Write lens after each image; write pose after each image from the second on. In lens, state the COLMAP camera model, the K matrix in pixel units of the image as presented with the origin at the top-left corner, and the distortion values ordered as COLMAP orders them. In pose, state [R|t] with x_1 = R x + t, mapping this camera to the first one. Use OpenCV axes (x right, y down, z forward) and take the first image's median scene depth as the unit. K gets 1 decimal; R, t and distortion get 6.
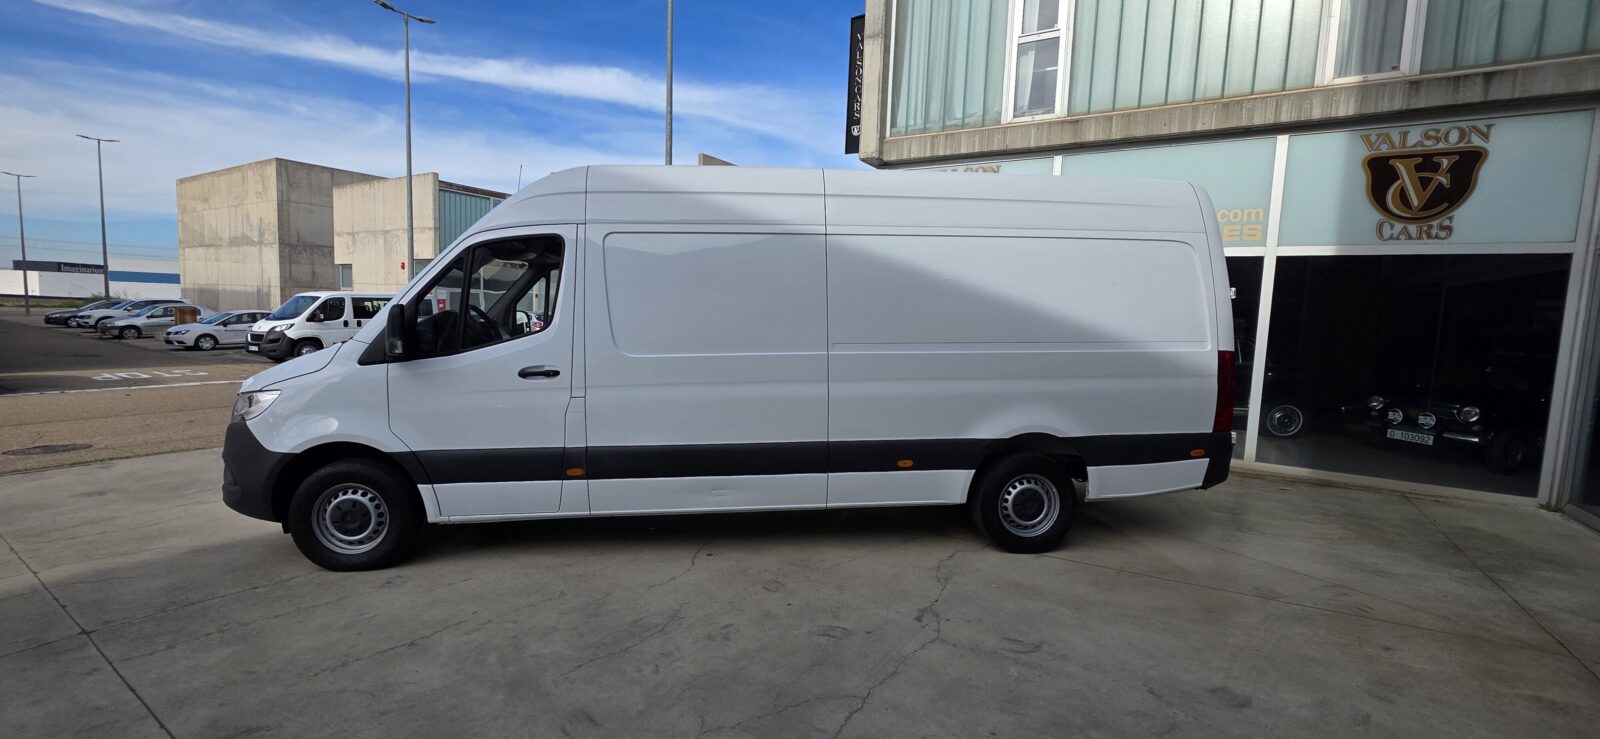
lens RADIAL K [[634.4, 0, 789.2], [0, 634.4, 368.0], [0, 0, 1]] dist [0.002730, 0.000258]
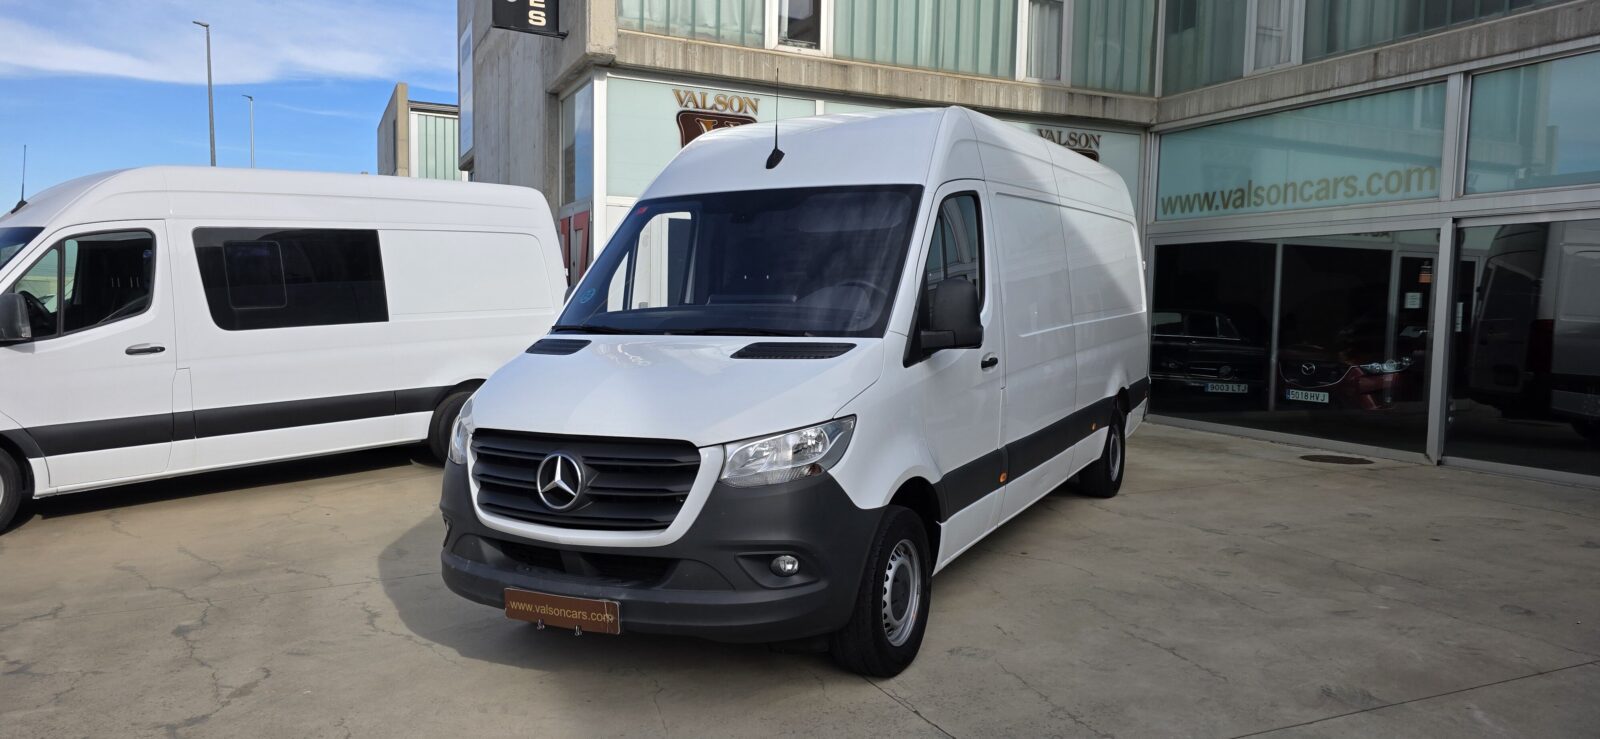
lens RADIAL K [[1080.0, 0, 805.5], [0, 1080.0, 380.0], [0, 0, 1]] dist [0.080220, -0.089300]
pose [[0.542685, -0.084210, 0.835704, -1.097506], [0.078154, 0.995708, 0.049582, -0.036687], [-0.836292, 0.038406, 0.546937, 0.283926]]
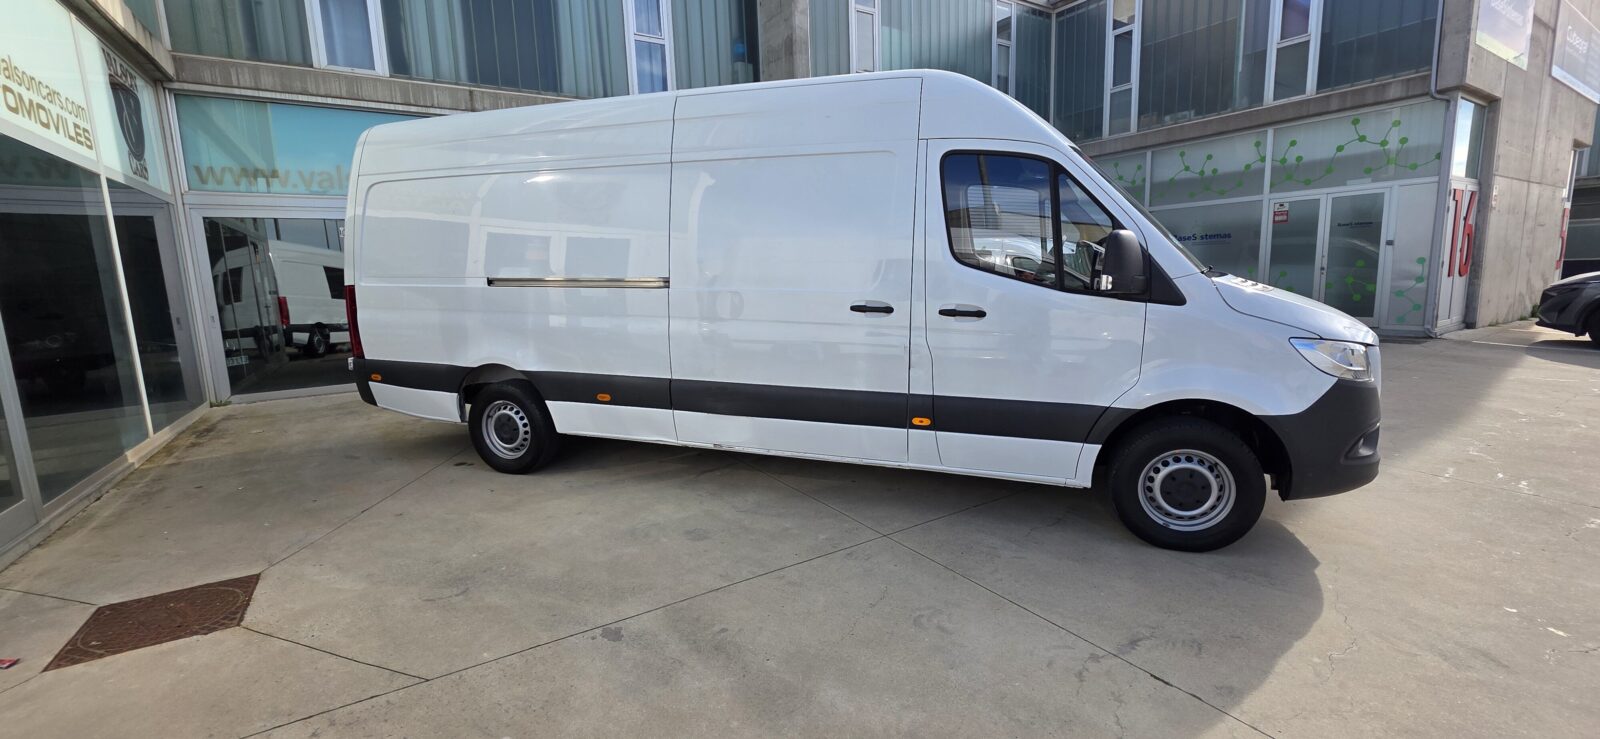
lens RADIAL K [[640.2, 0, 797.9], [0, 640.2, 368.8], [0, 0, 1]] dist [0.001577, 0.000080]
pose [[-0.912632, -0.063895, 0.403757, -0.386714], [0.039495, 0.969306, 0.242666, -0.114337], [-0.406869, 0.237411, -0.882096, 1.550627]]
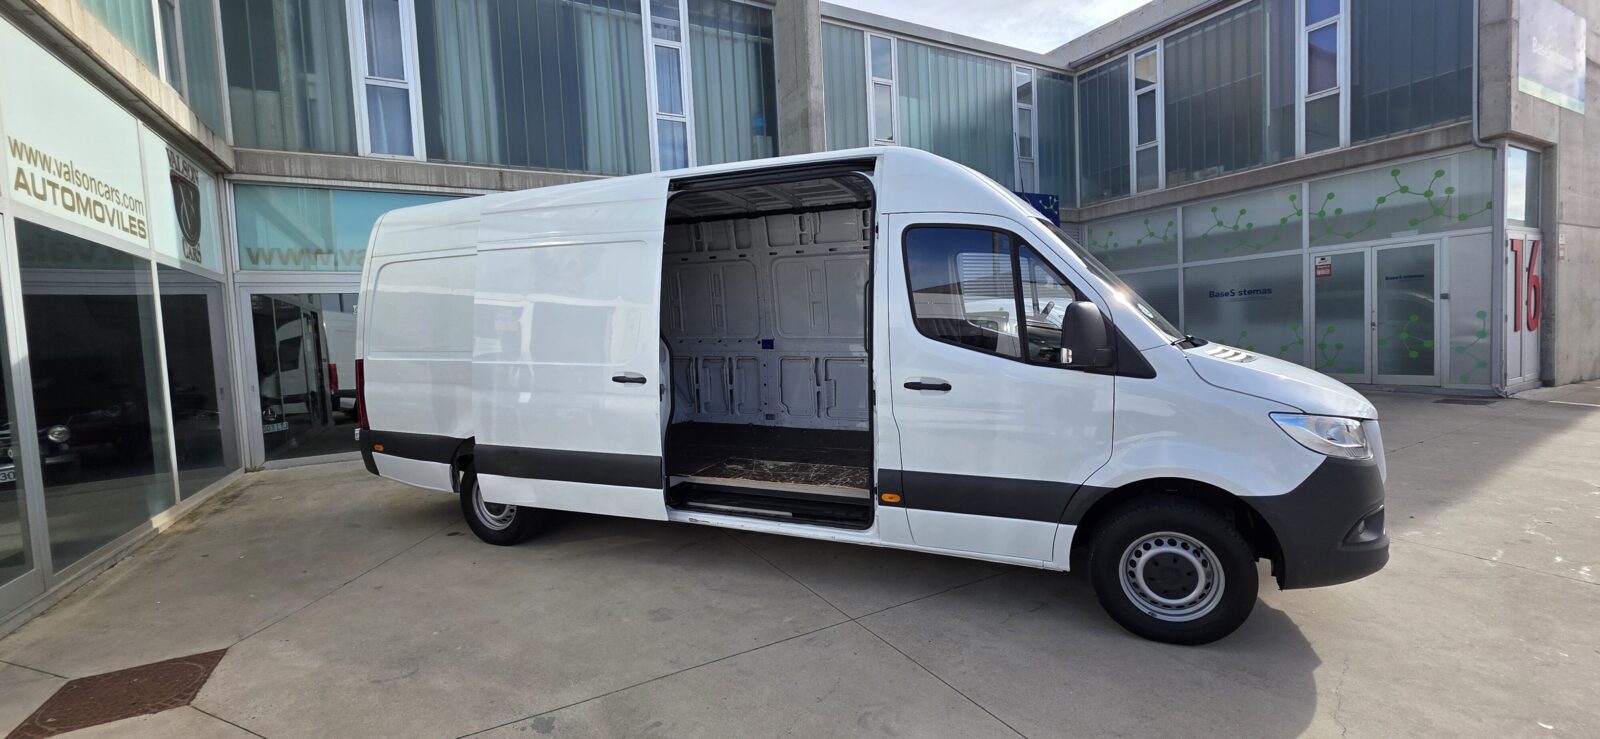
lens RADIAL K [[643.5, 0, 797.2], [0, 643.5, 368.6], [0, 0, 1]] dist [0.001746, -0.000067]
pose [[-0.881526, -0.019015, 0.471752, -0.451339], [0.059527, 0.986739, 0.151007, -0.124924], [-0.468368, 0.161199, -0.868704, 1.513098]]
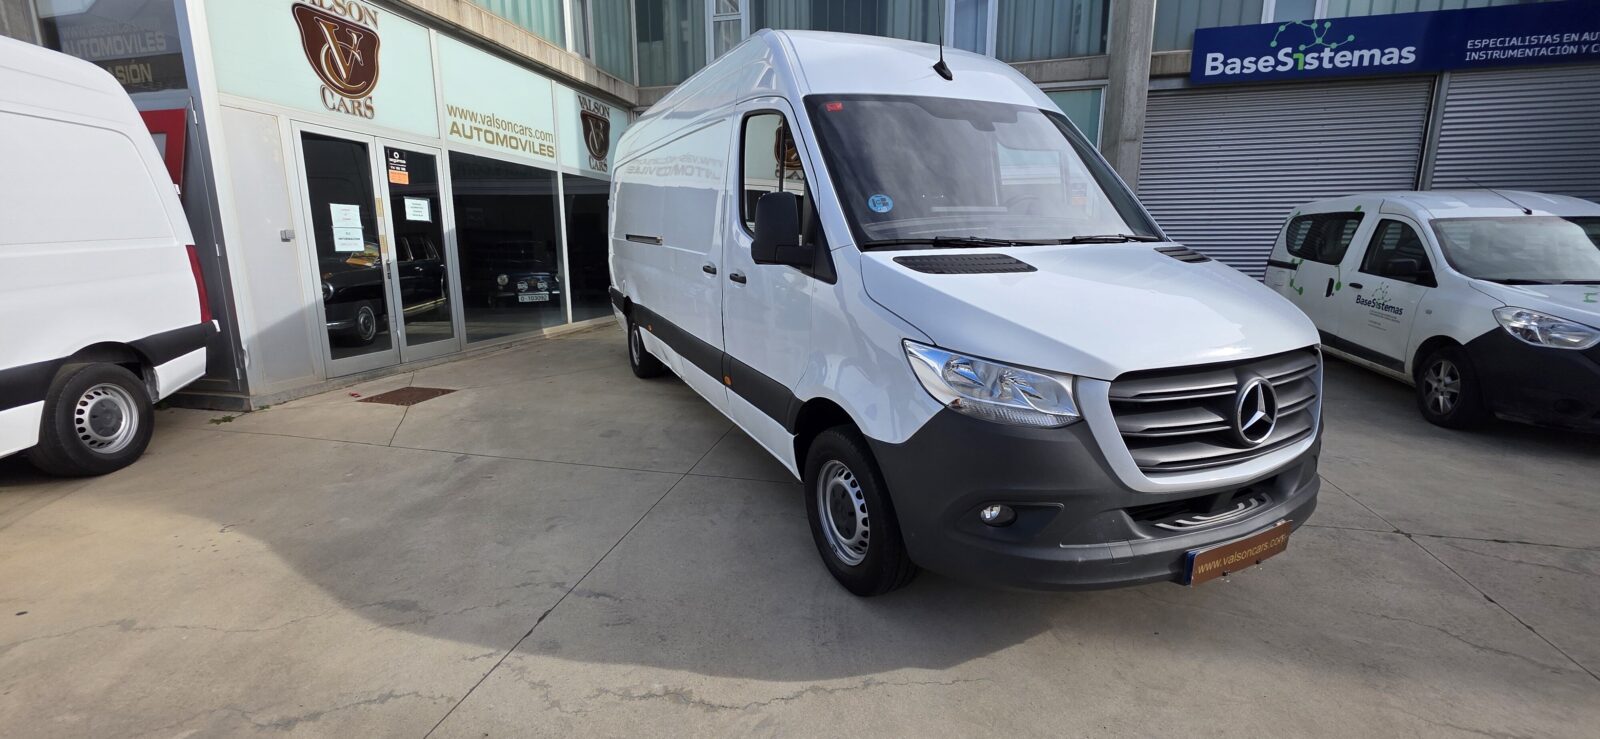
lens RADIAL K [[640.2, 0, 797.9], [0, 640.2, 368.8], [0, 0, 1]] dist [0.001577, 0.000080]
pose [[-0.333260, -0.211813, 0.918734, -0.852596], [0.075980, 0.965236, 0.250095, -0.079458], [-0.939768, 0.153152, -0.305581, 1.110970]]
